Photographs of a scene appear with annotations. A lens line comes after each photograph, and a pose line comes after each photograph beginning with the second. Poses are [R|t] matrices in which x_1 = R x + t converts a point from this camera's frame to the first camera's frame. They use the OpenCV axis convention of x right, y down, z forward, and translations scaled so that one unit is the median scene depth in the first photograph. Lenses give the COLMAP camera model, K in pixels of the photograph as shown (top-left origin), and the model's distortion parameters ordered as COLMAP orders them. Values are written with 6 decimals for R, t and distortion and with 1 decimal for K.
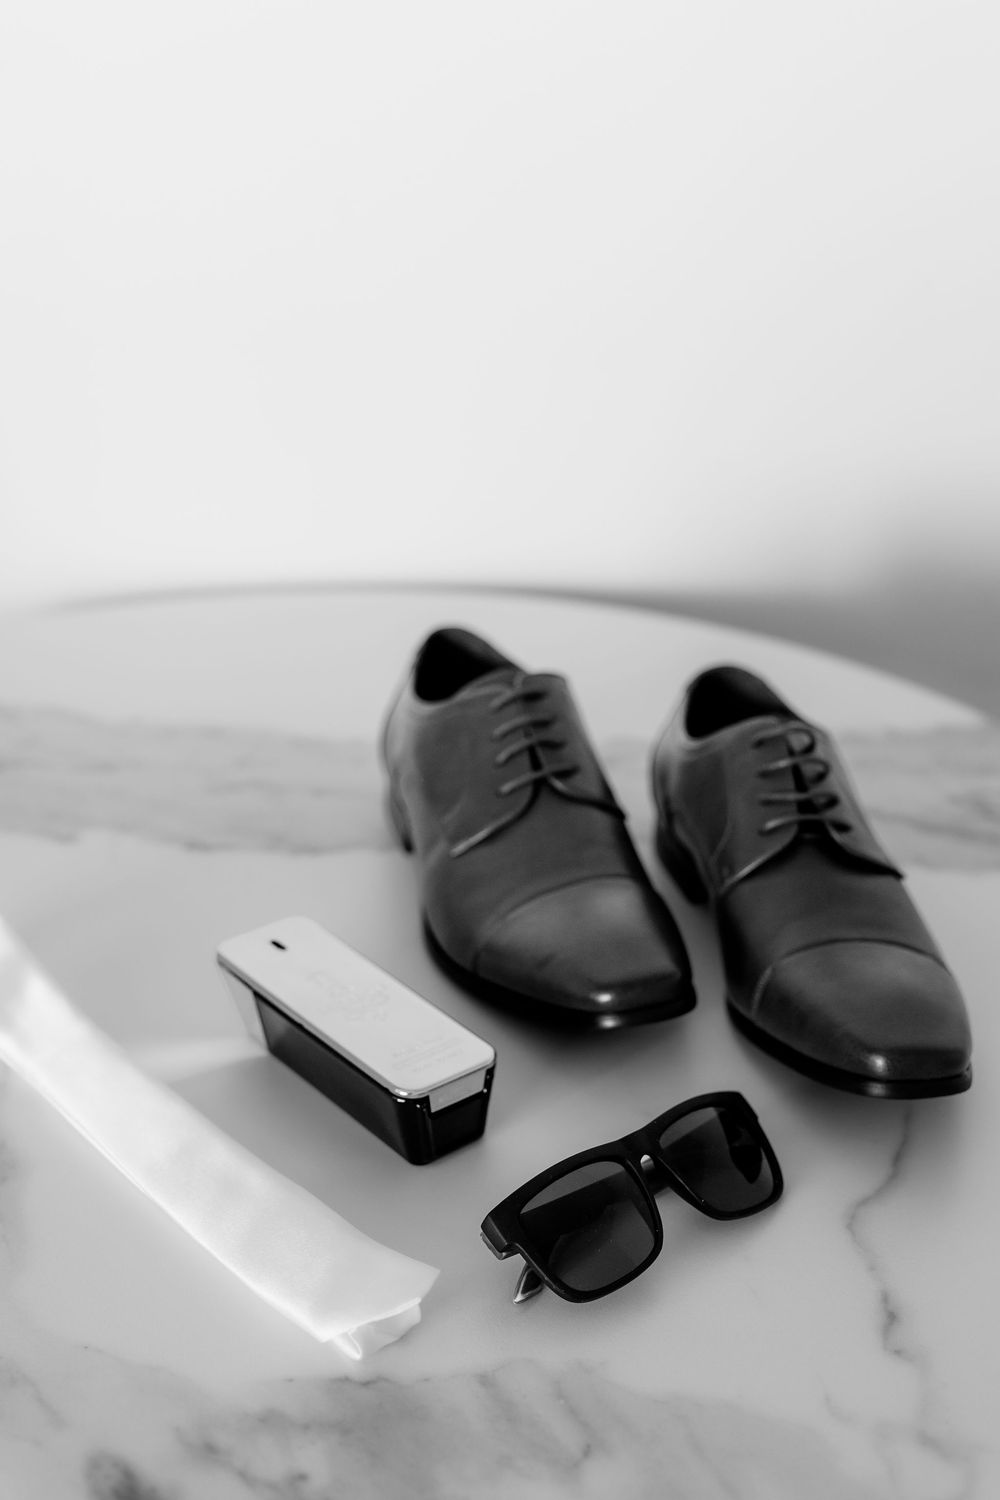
lens RADIAL K [[2213.3, 0, 500.0], [0, 2213.3, 750.0], [0, 0, 1]] dist [0.008193, -0.013990]
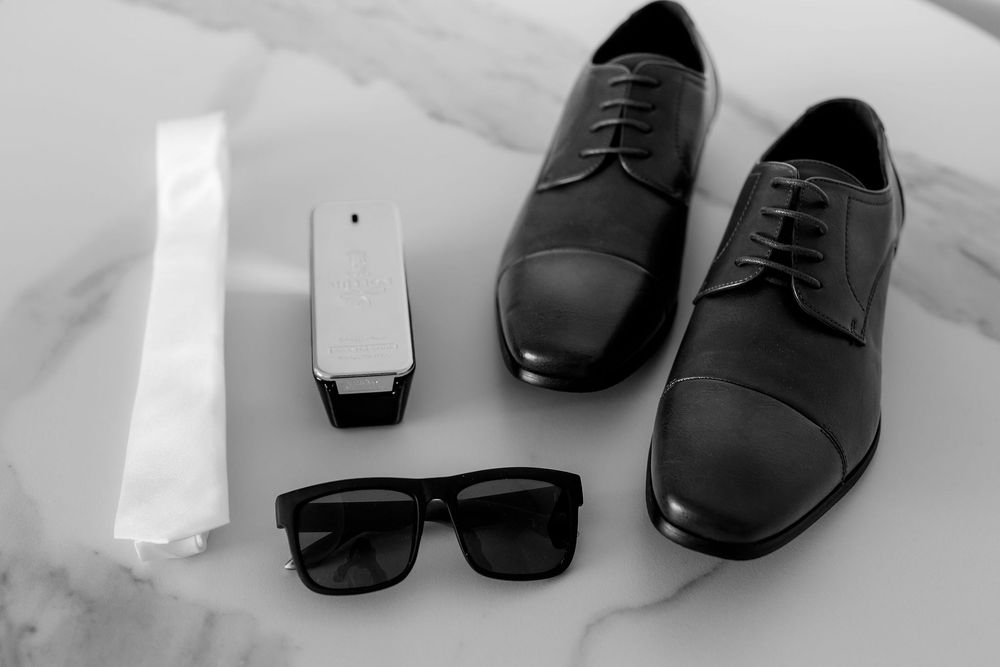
lens RADIAL K [[1474.4, 0, 500.4], [0, 1474.4, 281.0], [0, 0, 1]] dist [-0.004883, 0.058965]
pose [[0.847770, 0.342271, -0.405138, 0.350156], [-0.250845, 0.931810, 0.262312, -0.129742], [0.467293, -0.120753, 0.875817, 0.329385]]
